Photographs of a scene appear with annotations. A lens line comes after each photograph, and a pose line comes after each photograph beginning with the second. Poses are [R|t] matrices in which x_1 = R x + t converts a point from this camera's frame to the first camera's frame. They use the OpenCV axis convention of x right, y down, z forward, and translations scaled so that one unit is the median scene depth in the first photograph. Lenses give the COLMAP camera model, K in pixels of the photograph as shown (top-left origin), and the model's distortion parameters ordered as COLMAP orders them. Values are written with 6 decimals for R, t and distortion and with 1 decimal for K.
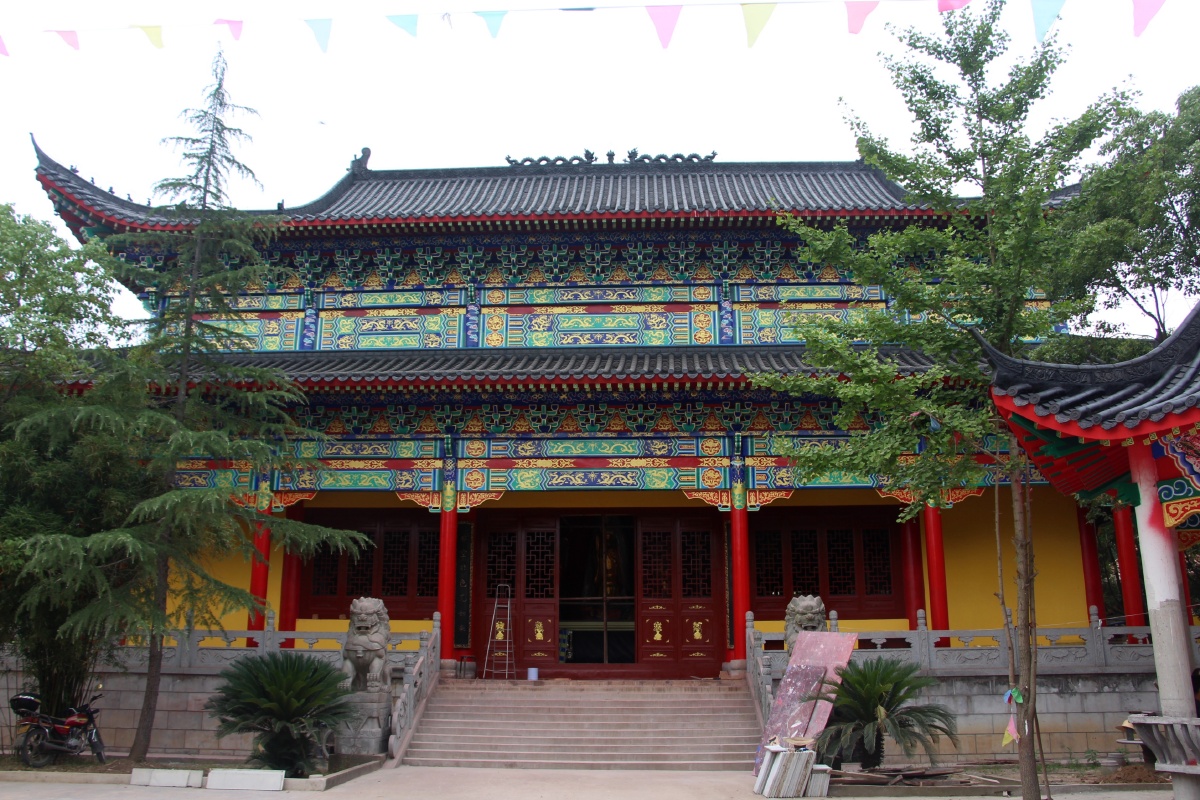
lens RADIAL K [[1045.8, 0, 600.0], [0, 1045.8, 400.0], [0, 0, 1]] dist [-0.189831, 0.186640]
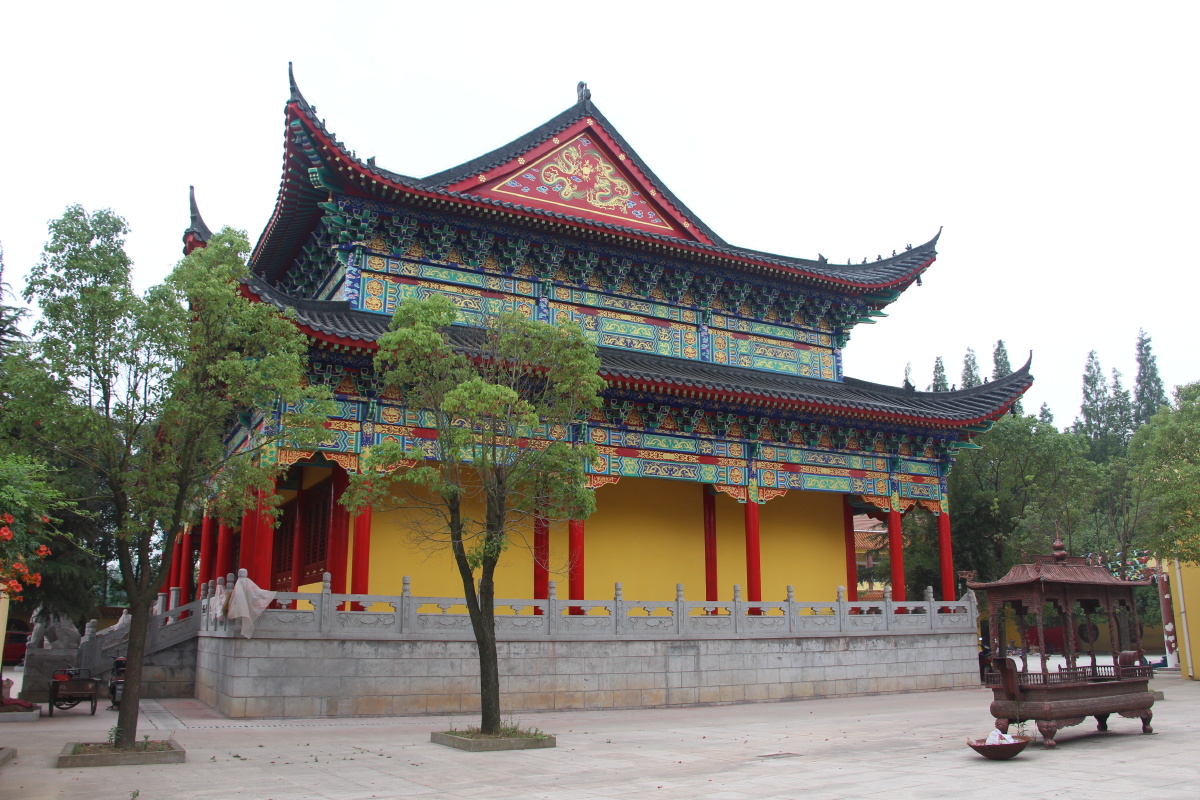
lens RADIAL K [[1031.0, 0, 631.1], [0, 1031.0, 397.6], [0, 0, 1]] dist [-0.187298, -0.001168]
pose [[0.845788, 0.114482, 0.521091, -0.997578], [-0.130449, 0.991436, -0.006082, 0.010374], [-0.517325, -0.062832, 0.853479, 0.048505]]
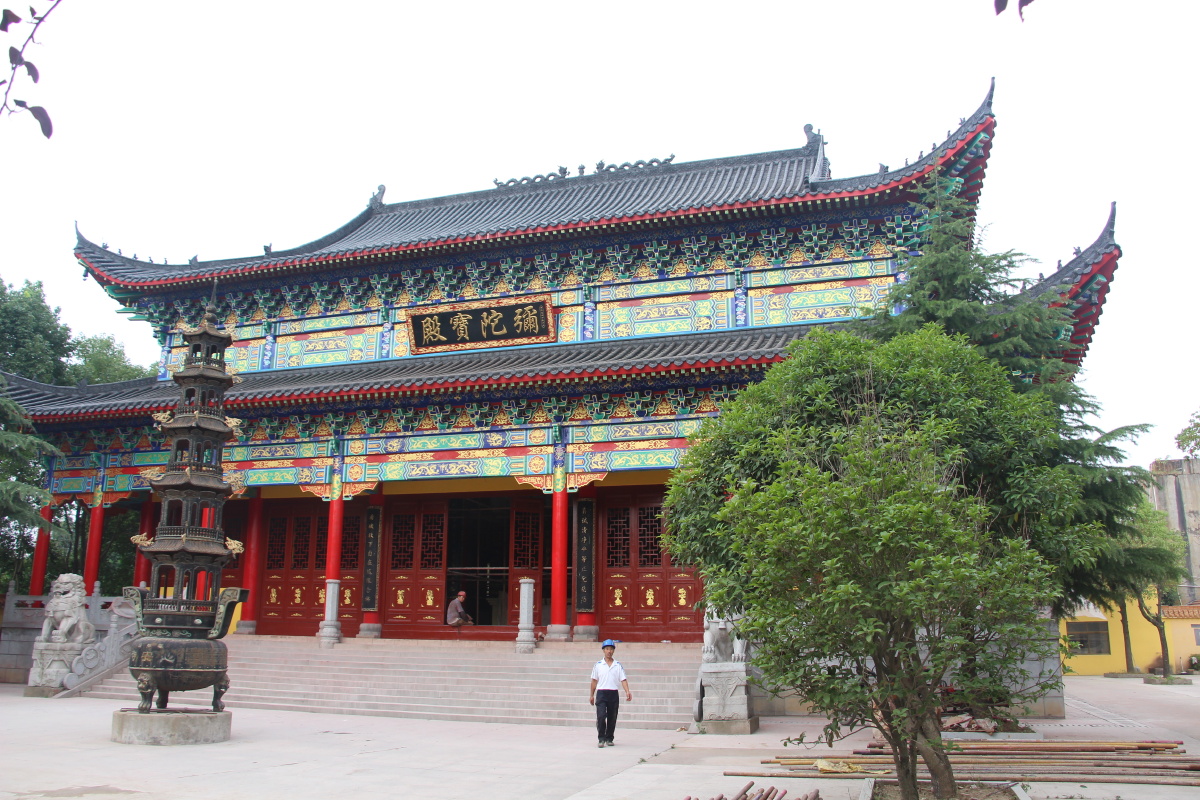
lens RADIAL K [[985.8, 0, 599.2], [0, 985.8, 429.6], [0, 0, 1]] dist [-0.143576, 0.002910]
pose [[0.968348, -0.048479, -0.244851, 0.384238], [0.060613, 0.997266, 0.042264, -0.003718], [0.242133, -0.055767, 0.968639, -0.020043]]
